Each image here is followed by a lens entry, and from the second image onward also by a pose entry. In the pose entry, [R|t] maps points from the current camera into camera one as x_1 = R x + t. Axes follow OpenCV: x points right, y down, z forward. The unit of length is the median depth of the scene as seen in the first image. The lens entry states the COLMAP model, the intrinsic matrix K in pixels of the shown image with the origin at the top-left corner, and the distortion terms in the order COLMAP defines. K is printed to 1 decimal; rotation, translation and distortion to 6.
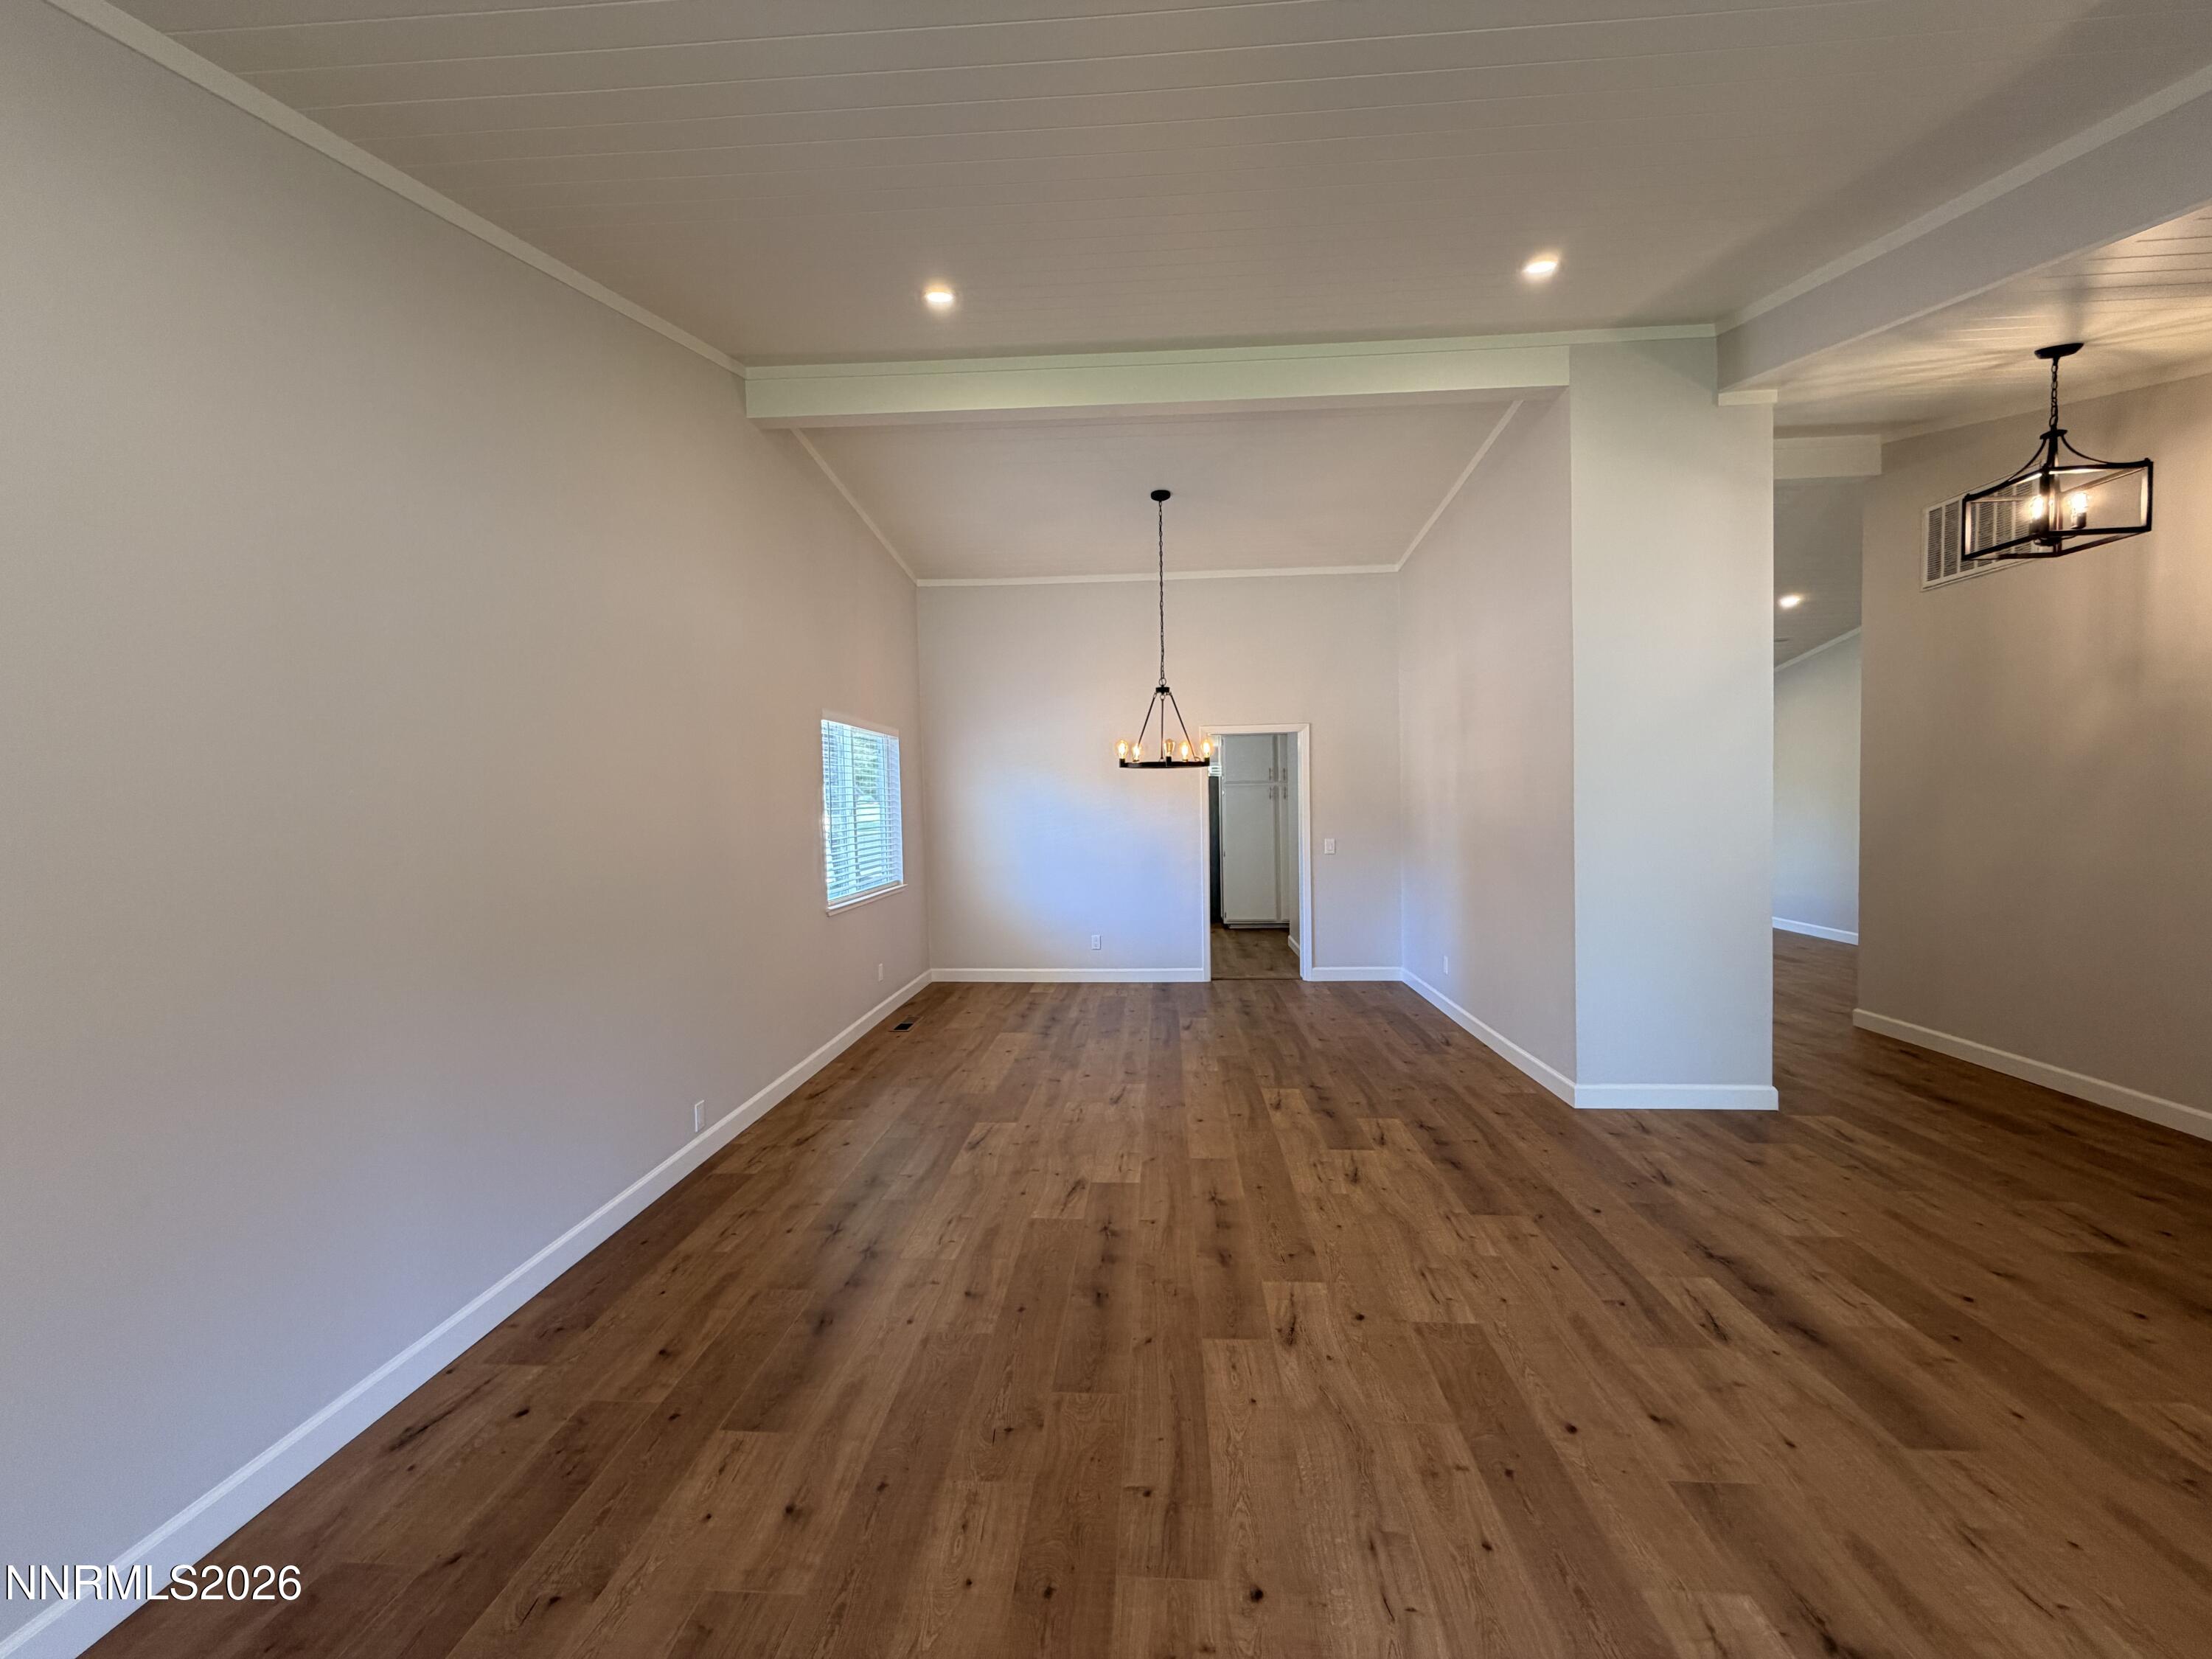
lens RADIAL K [[880.2, 0, 1100.2], [0, 880.2, 831.5], [0, 0, 1]] dist [0.001014, 0.000036]
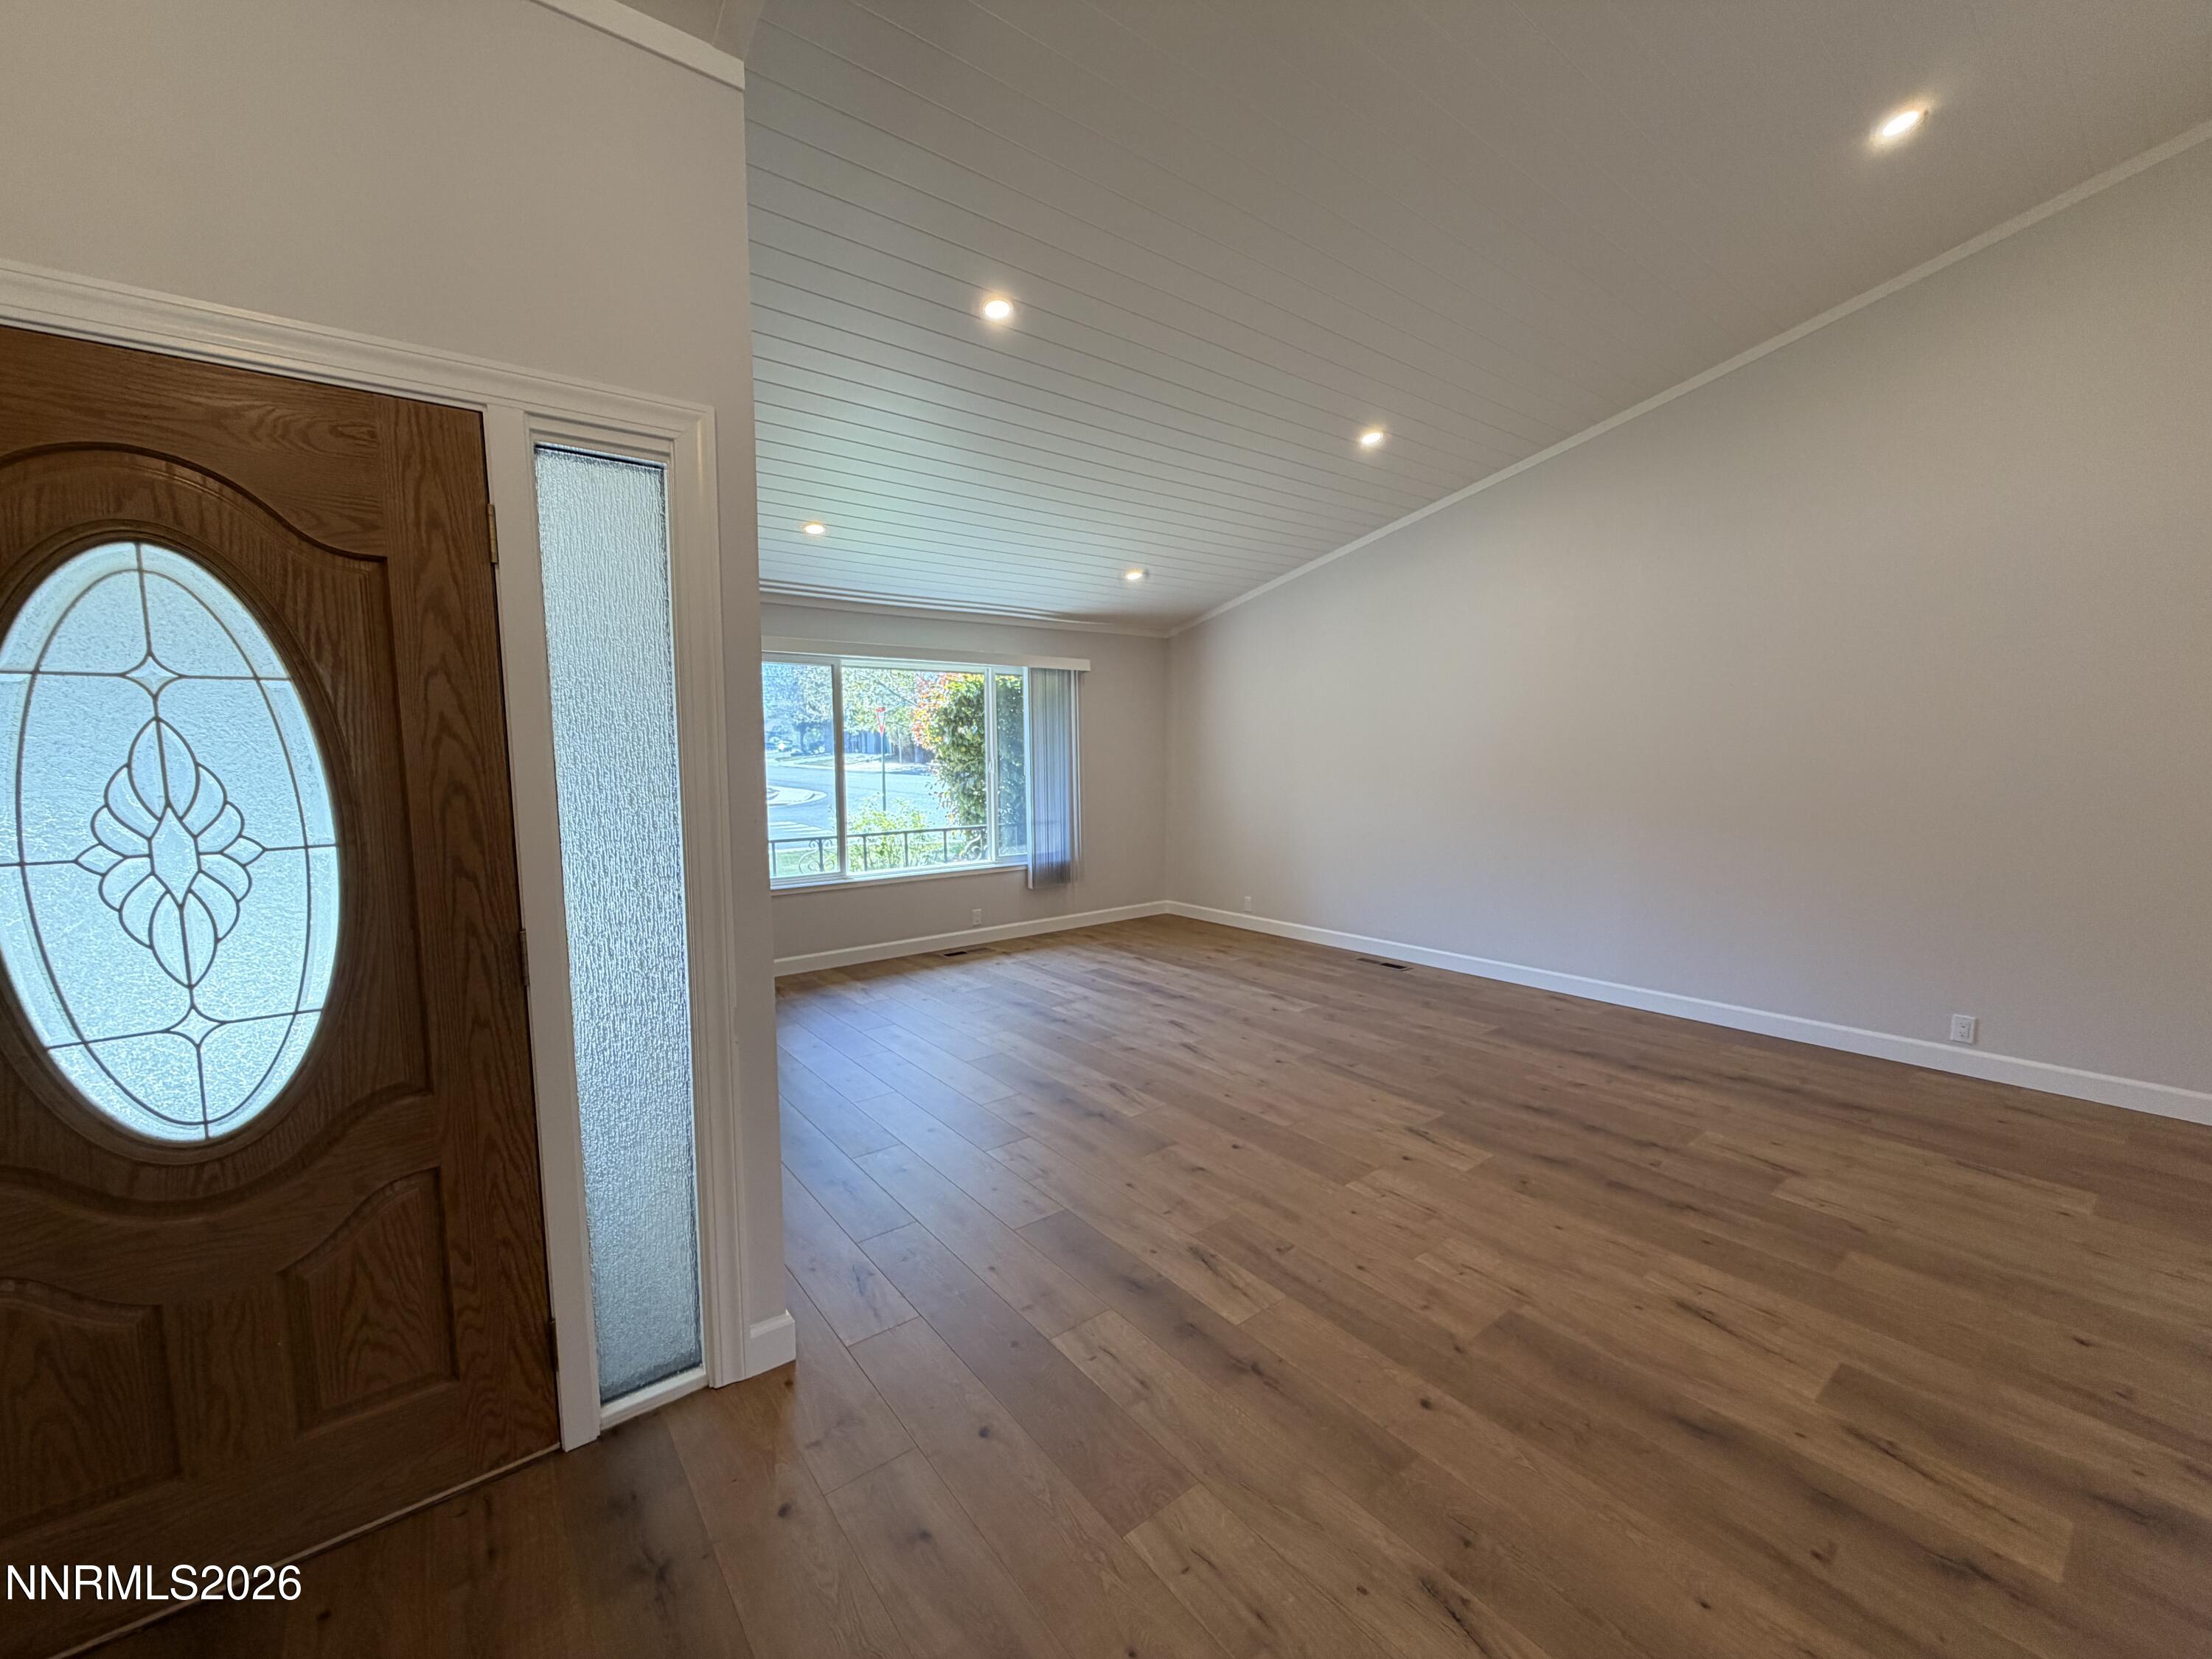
lens RADIAL K [[880.2, 0, 1100.2], [0, 880.2, 831.5], [0, 0, 1]] dist [0.001014, 0.000036]
pose [[-0.743840, 0.086877, -0.662688, 1.192944], [0.000320, 0.991562, 0.129632, -0.040615], [0.668358, 0.096214, -0.737591, 1.368410]]
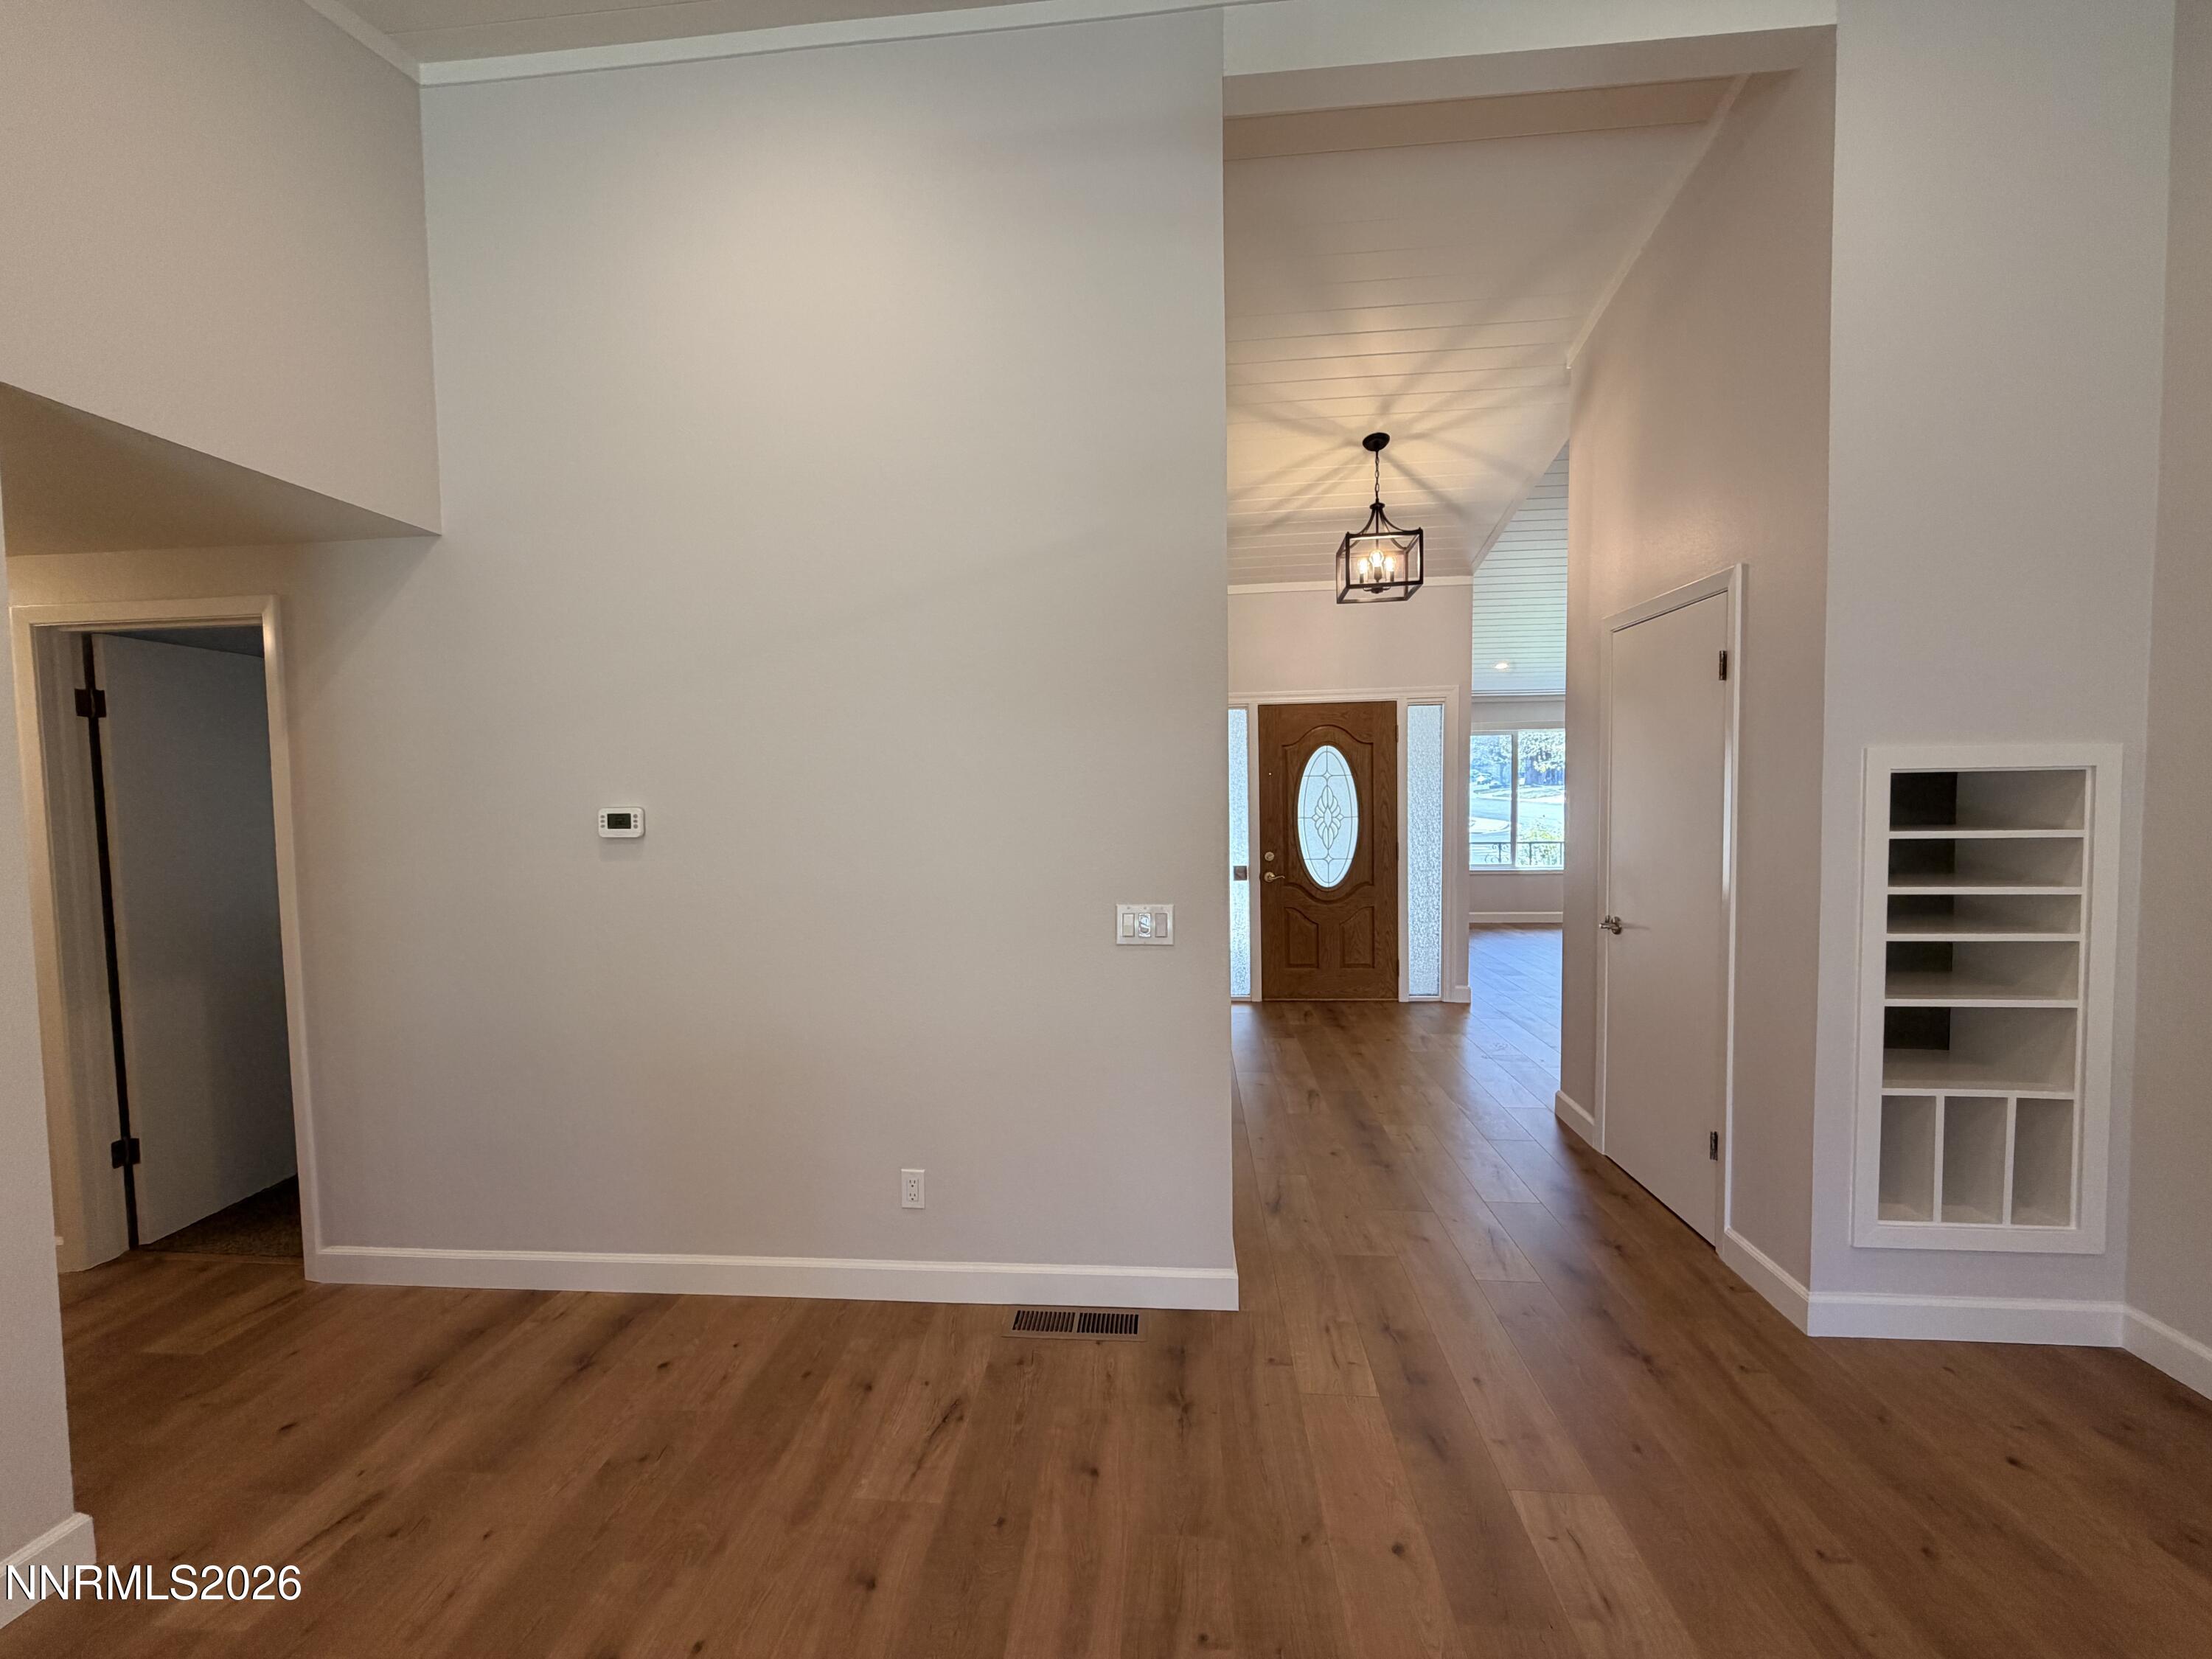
lens RADIAL K [[880.2, 0, 1100.2], [0, 880.2, 831.5], [0, 0, 1]] dist [0.001014, 0.000036]
pose [[-0.999132, 0.034485, 0.023368, 1.738114], [0.036228, 0.996230, 0.078823, -0.114045], [-0.020562, 0.079601, -0.996615, 2.736829]]
